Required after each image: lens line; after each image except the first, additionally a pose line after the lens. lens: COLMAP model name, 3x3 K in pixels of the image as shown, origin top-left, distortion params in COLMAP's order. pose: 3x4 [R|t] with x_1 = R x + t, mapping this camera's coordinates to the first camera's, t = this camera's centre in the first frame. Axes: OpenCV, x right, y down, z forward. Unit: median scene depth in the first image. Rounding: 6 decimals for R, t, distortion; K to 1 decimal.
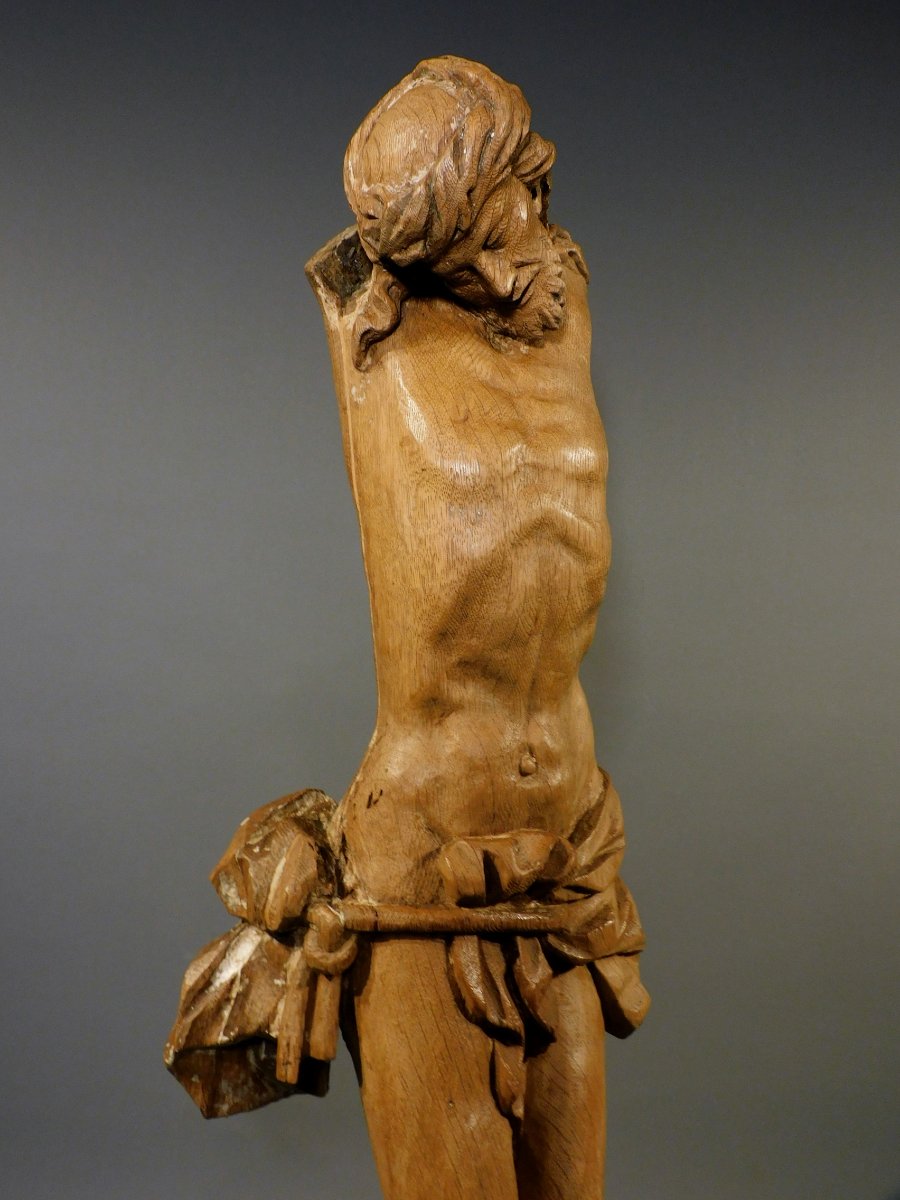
lens RADIAL K [[951.3, 0, 450.0], [0, 951.3, 600.0], [0, 0, 1]] dist [0.005341, -0.009643]
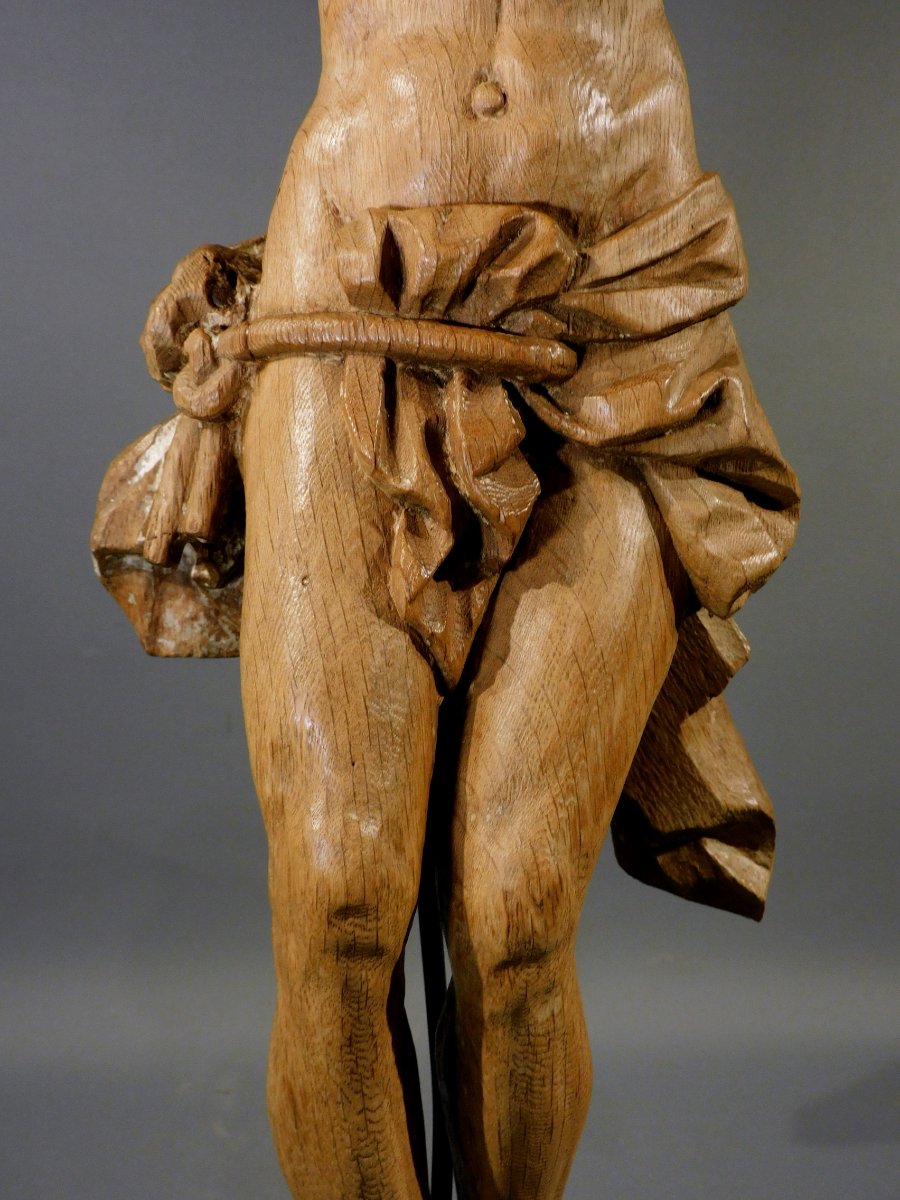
lens RADIAL K [[1171.1, 0, 450.0], [0, 1171.1, 600.0], [0, 0, 1]] dist [-0.001654, -0.002608]
pose [[0.866271, 0.042023, -0.497803, 0.448664], [0.019759, 0.992794, 0.118193, 0.406215], [0.499183, -0.112223, 0.859199, 0.314474]]
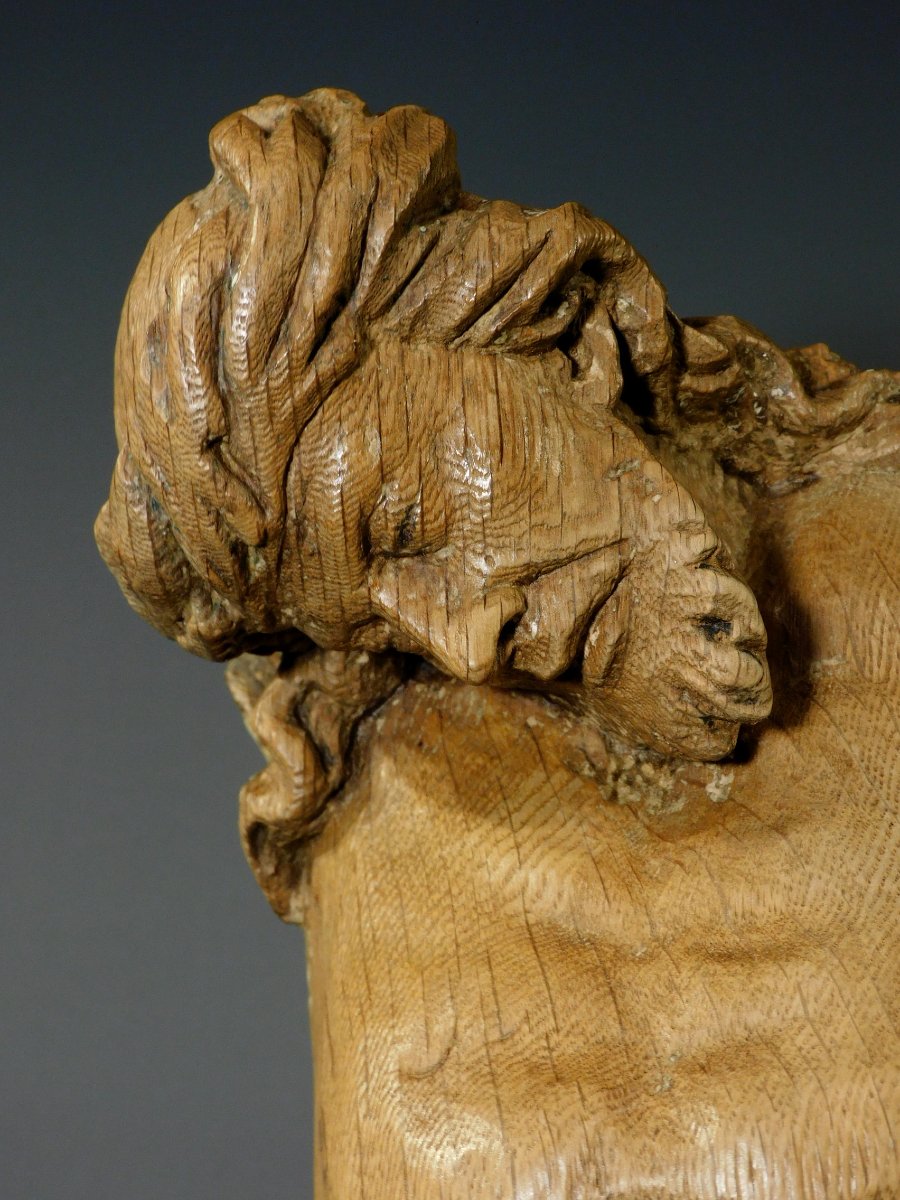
lens RADIAL K [[2031.1, 0, 450.0], [0, 2031.1, 600.0], [0, 0, 1]] dist [-0.039208, -0.750670]
pose [[0.770543, -0.206533, -0.602998, 0.456872], [0.038768, 0.959481, -0.279092, -0.146981], [0.636207, 0.191676, 0.747329, 0.453797]]
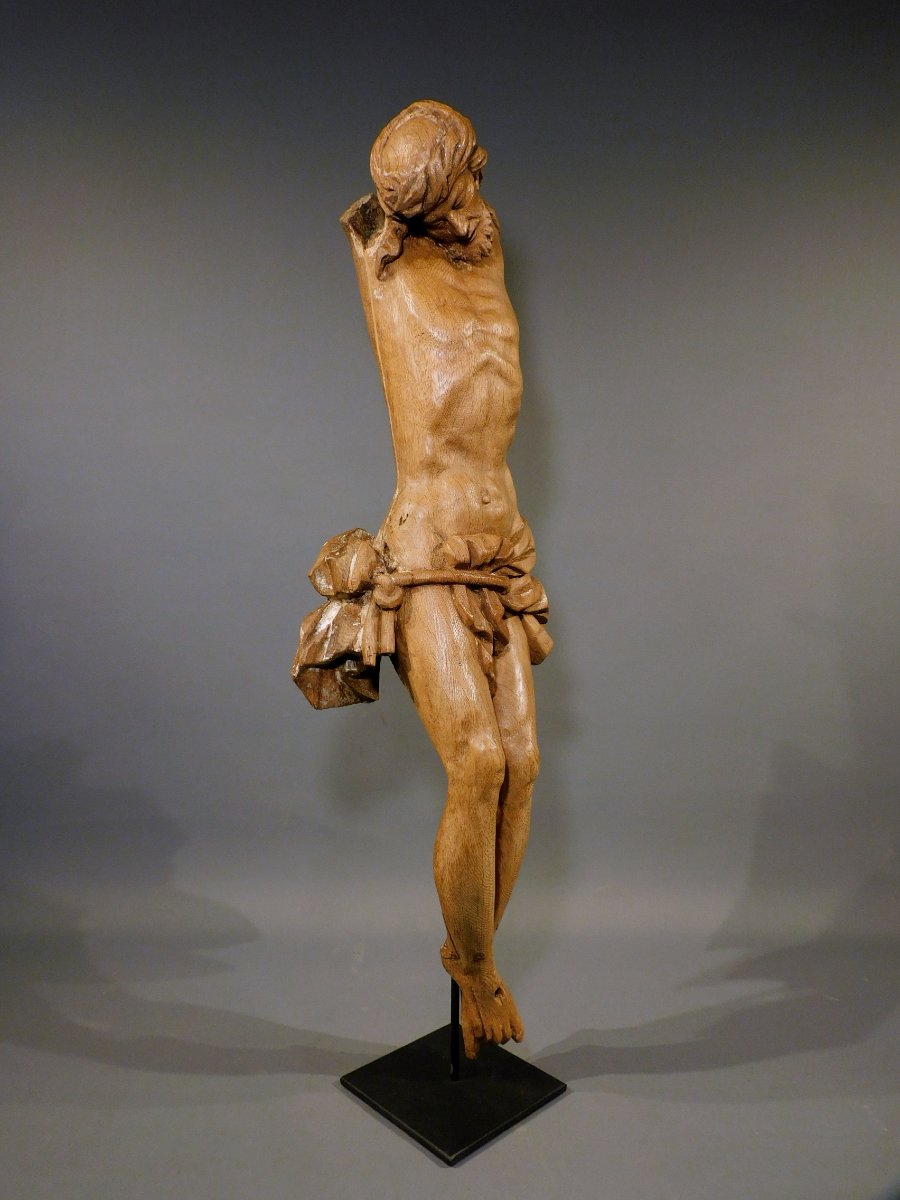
lens RADIAL K [[861.7, 0, 454.6], [0, 861.7, 598.3], [0, 0, 1]] dist [0.004126, -0.001200]
pose [[0.987247, -0.057038, 0.148630, -0.235929], [0.049966, 0.997454, 0.050889, 0.280066], [-0.151154, -0.042813, 0.987583, -0.638559]]
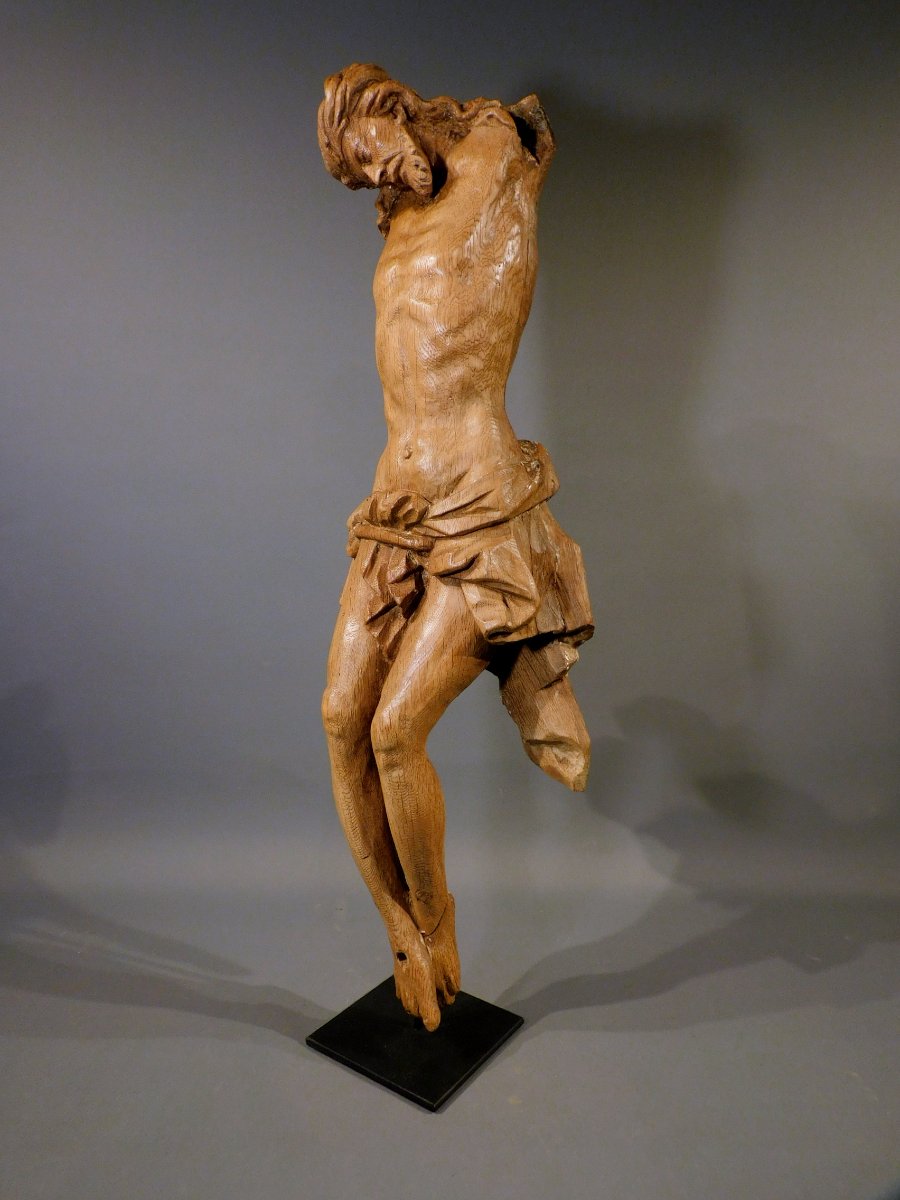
lens RADIAL K [[861.7, 0, 454.6], [0, 861.7, 598.3], [0, 0, 1]] dist [0.004126, -0.001200]
pose [[0.347272, 0.076742, -0.934619, 1.624609], [-0.001779, 0.996698, 0.081178, 0.313454], [0.937763, -0.026528, 0.346262, 0.531670]]
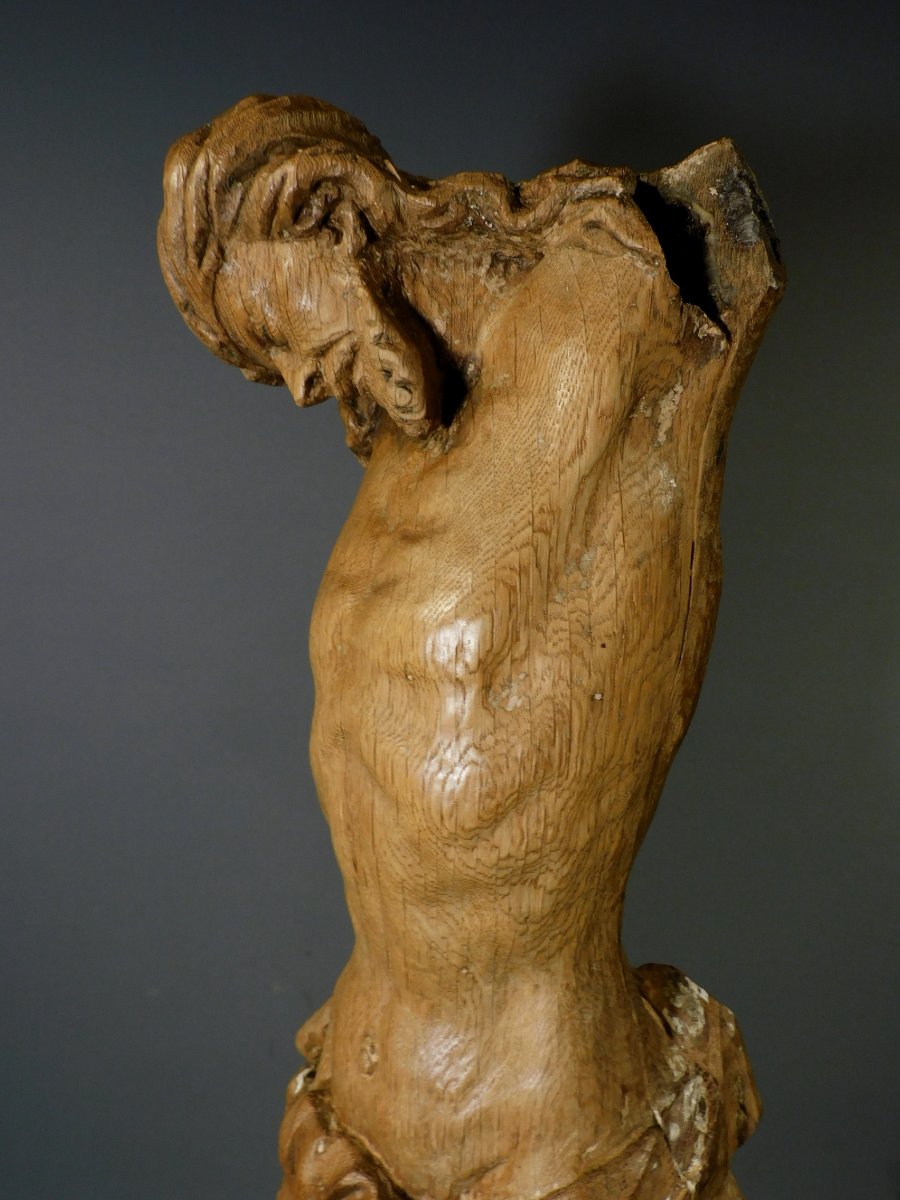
lens RADIAL K [[963.9, 0, 450.0], [0, 963.9, 600.0], [0, 0, 1]] dist [0.012067, -0.002256]
pose [[0.142481, 0.120955, -0.982379, 0.761935], [-0.012348, 0.992645, 0.120428, -0.254232], [0.989721, -0.005028, 0.142926, 0.968248]]
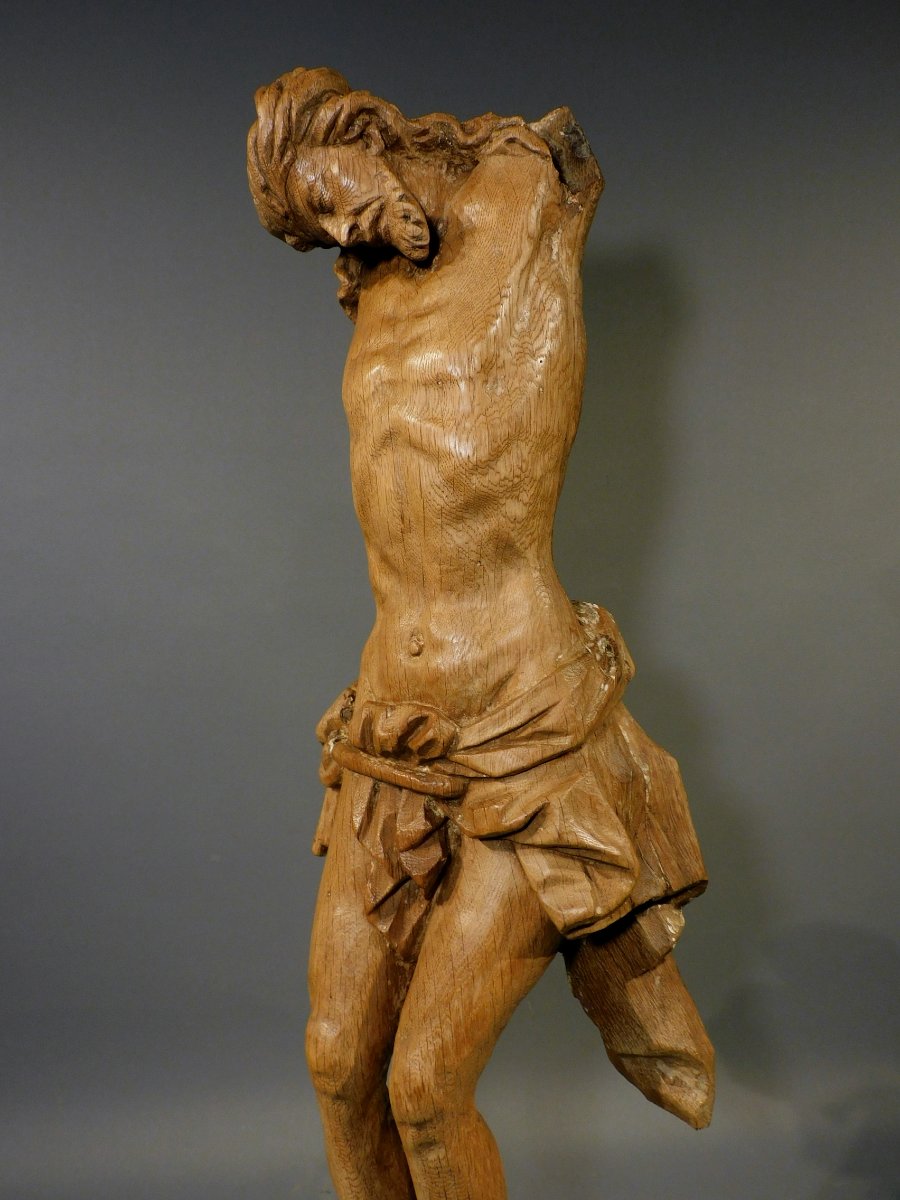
lens RADIAL K [[951.3, 0, 450.0], [0, 951.3, 600.0], [0, 0, 1]] dist [0.005341, -0.009643]
pose [[0.426327, 0.009617, -0.904518, 1.138579], [0.061796, 0.997298, 0.039730, 0.075791], [0.902456, -0.072833, 0.424581, 0.563184]]
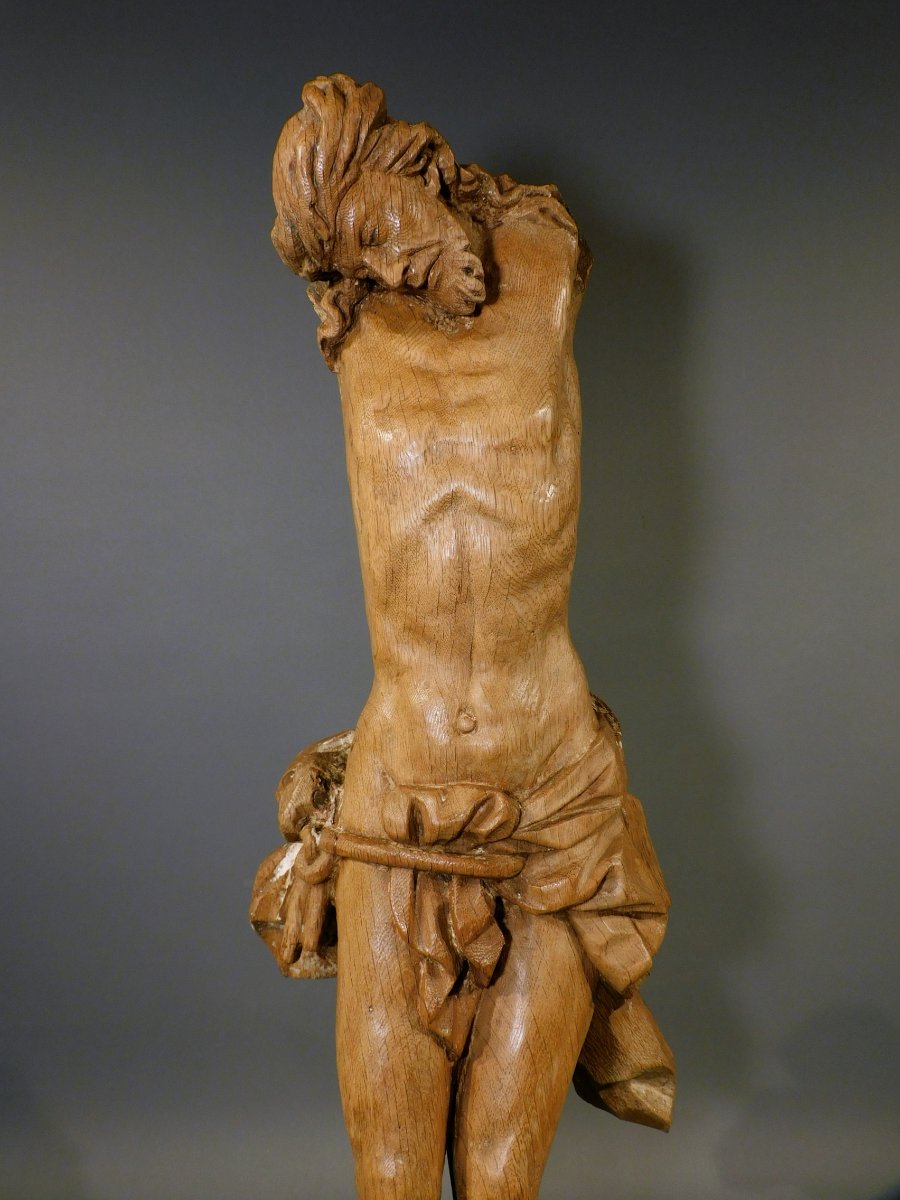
lens RADIAL K [[861.7, 0, 454.6], [0, 861.7, 598.3], [0, 0, 1]] dist [0.004126, -0.001200]
pose [[0.835914, -0.016382, -0.548615, 0.611229], [0.059914, 0.996305, 0.061540, -0.027479], [0.545580, -0.084312, 0.833807, 0.196712]]
